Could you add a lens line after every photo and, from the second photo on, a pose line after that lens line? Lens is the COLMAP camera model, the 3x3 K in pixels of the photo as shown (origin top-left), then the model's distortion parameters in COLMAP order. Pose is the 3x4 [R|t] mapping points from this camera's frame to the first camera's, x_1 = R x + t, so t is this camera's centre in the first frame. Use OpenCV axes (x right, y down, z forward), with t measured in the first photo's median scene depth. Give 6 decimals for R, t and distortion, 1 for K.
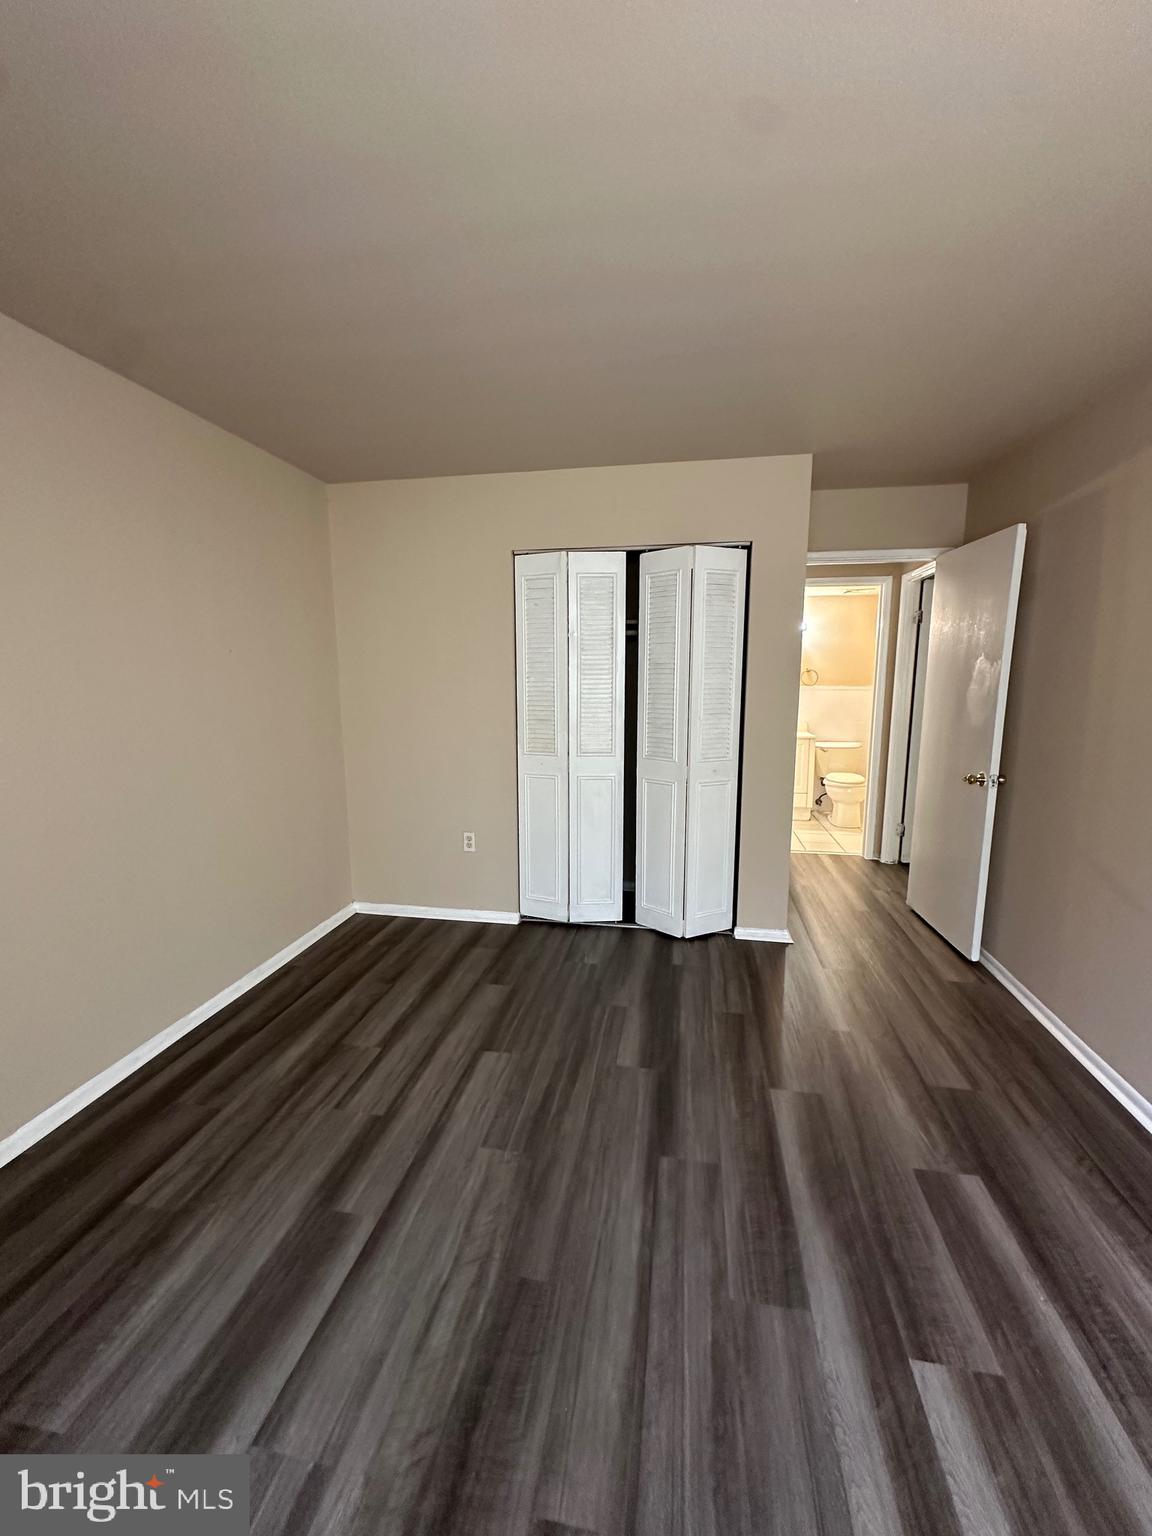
lens RADIAL K [[609.9, 0, 577.5], [0, 609.9, 769.9], [0, 0, 1]] dist [-0.004193, 0.000382]
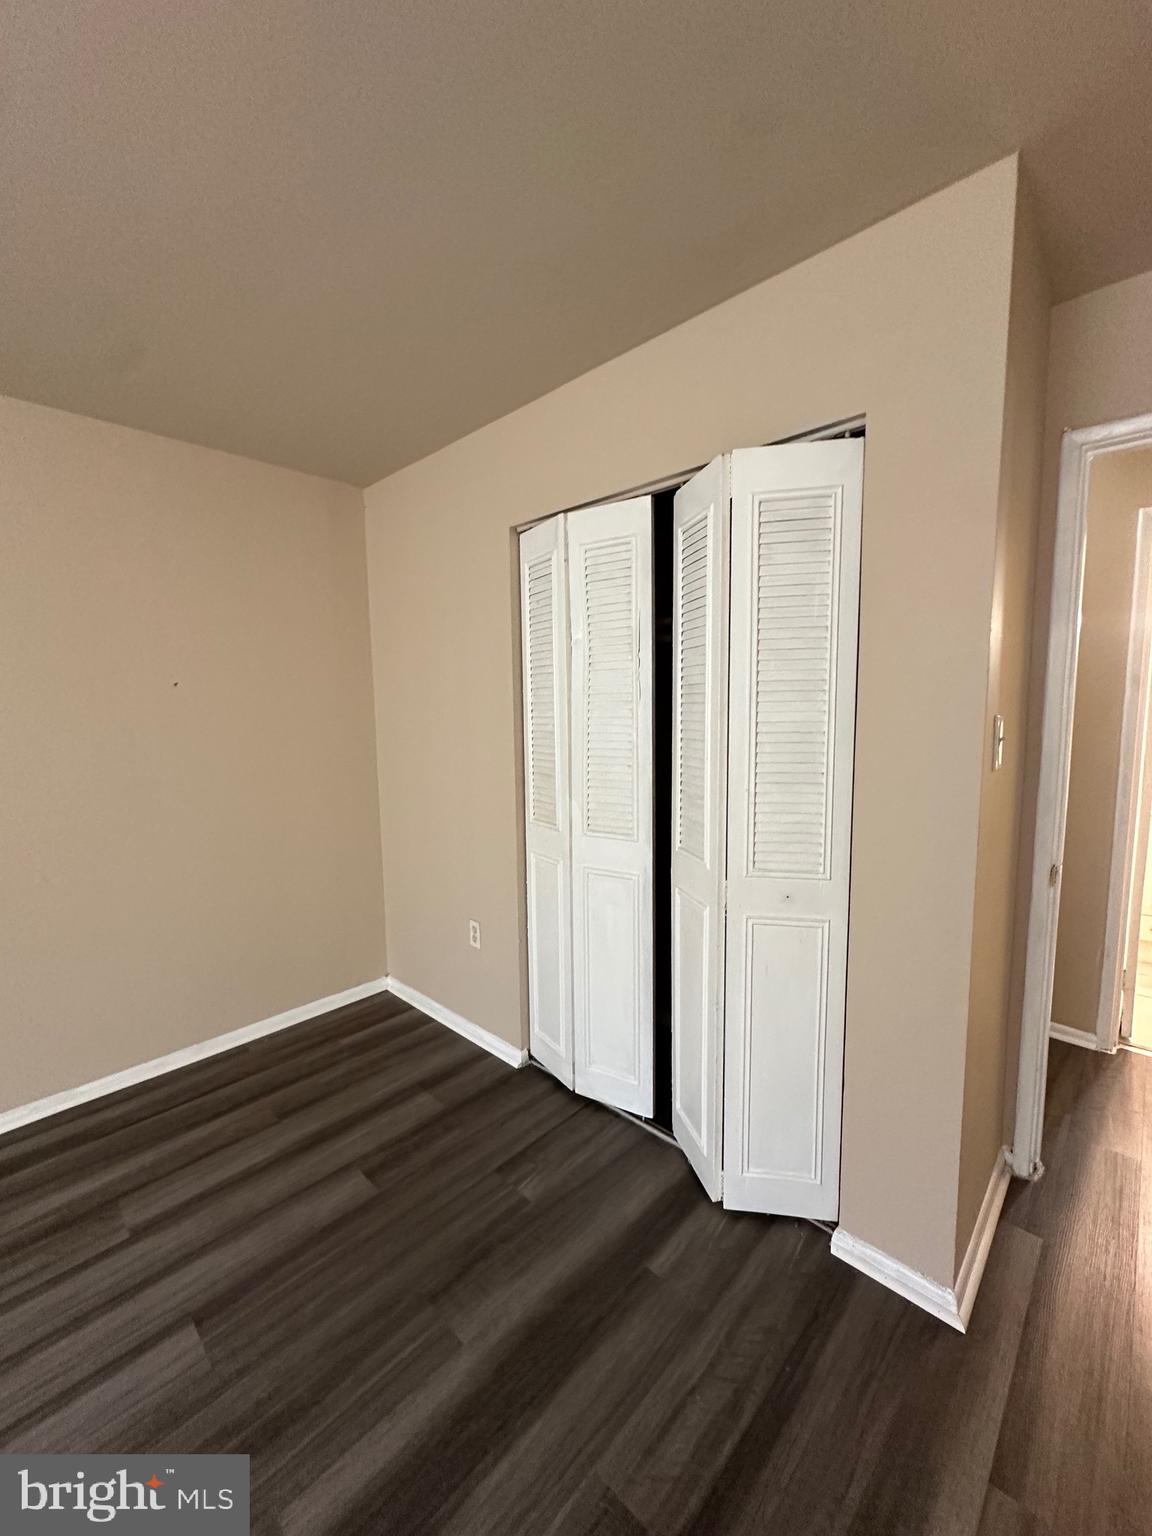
lens RADIAL K [[609.9, 0, 579.9], [0, 609.9, 768.8], [0, 0, 1]] dist [-0.004193, 0.000382]
pose [[0.833993, 0.048106, -0.549674, 0.346764], [-0.072873, 0.997069, -0.023305, -0.077679], [0.546942, 0.059492, 0.835054, 0.483420]]
